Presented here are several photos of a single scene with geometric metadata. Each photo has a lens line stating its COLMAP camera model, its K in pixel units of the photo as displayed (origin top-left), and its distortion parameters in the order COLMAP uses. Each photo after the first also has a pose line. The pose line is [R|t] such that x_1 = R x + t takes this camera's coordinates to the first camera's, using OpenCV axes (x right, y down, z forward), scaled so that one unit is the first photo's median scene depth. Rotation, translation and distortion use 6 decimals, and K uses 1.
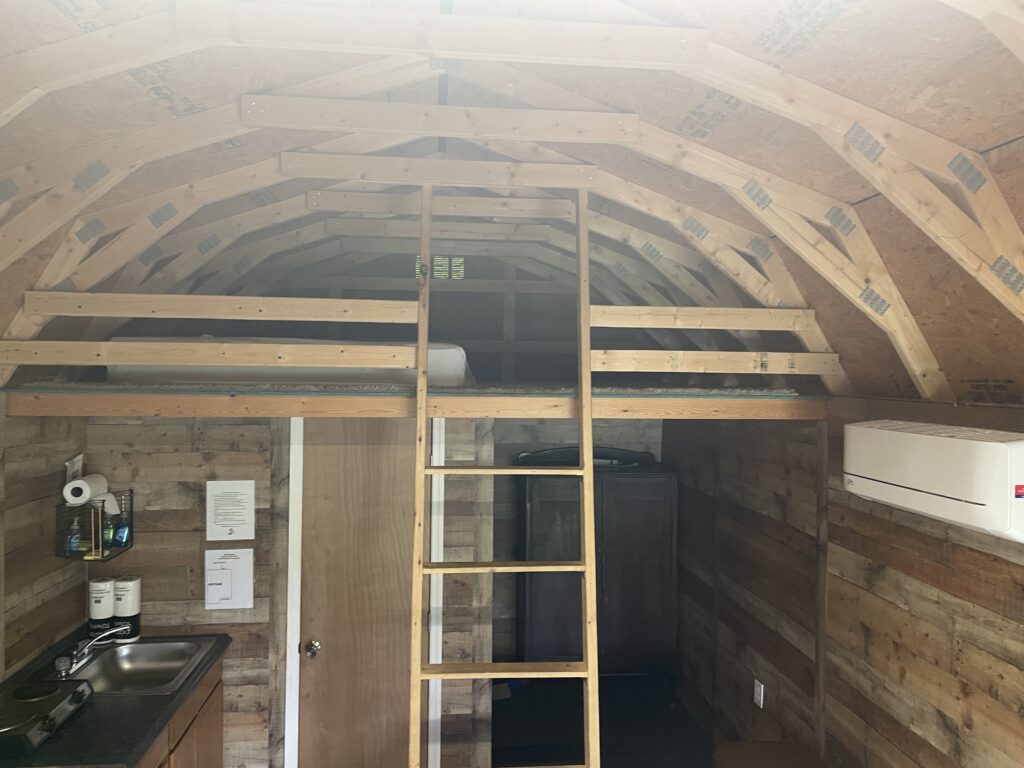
lens RADIAL K [[779.6, 0, 512.0], [0, 779.6, 384.0], [0, 0, 1]] dist [0.064648, -0.091008]
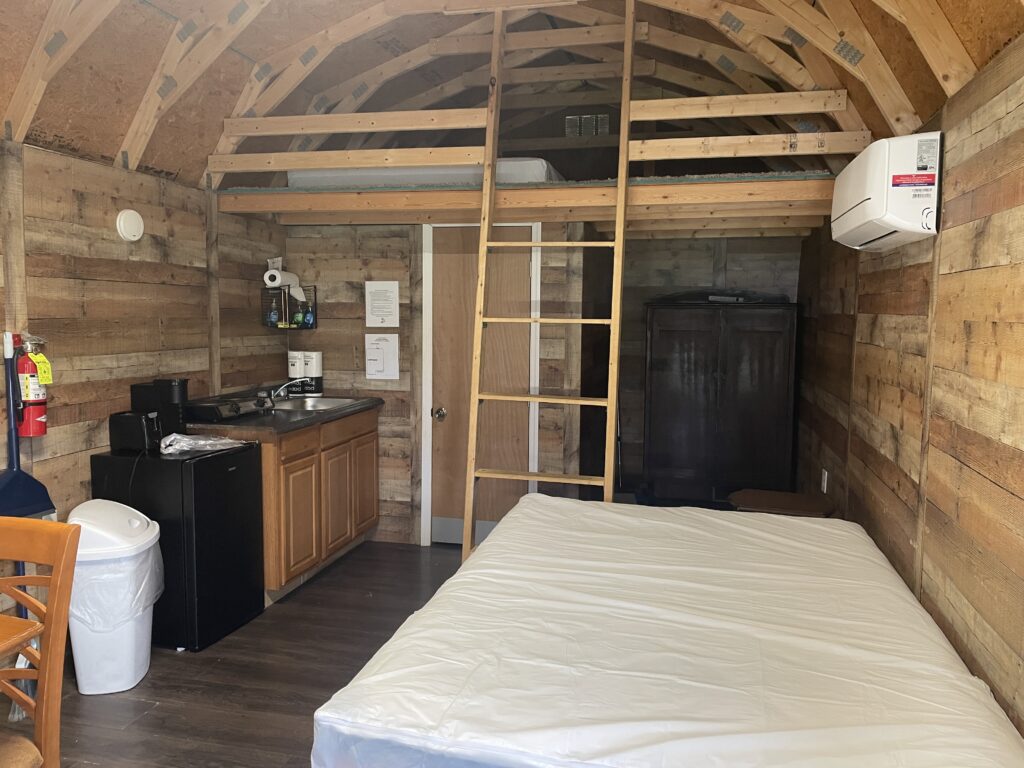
lens RADIAL K [[773.8, 0, 512.0], [0, 773.8, 384.0], [0, 0, 1]] dist [0.098151, -0.120509]
pose [[0.942039, 0.033702, -0.333807, 0.283099], [-0.006955, 0.996690, 0.081001, 0.188011], [0.335432, -0.073985, 0.939155, -0.152385]]
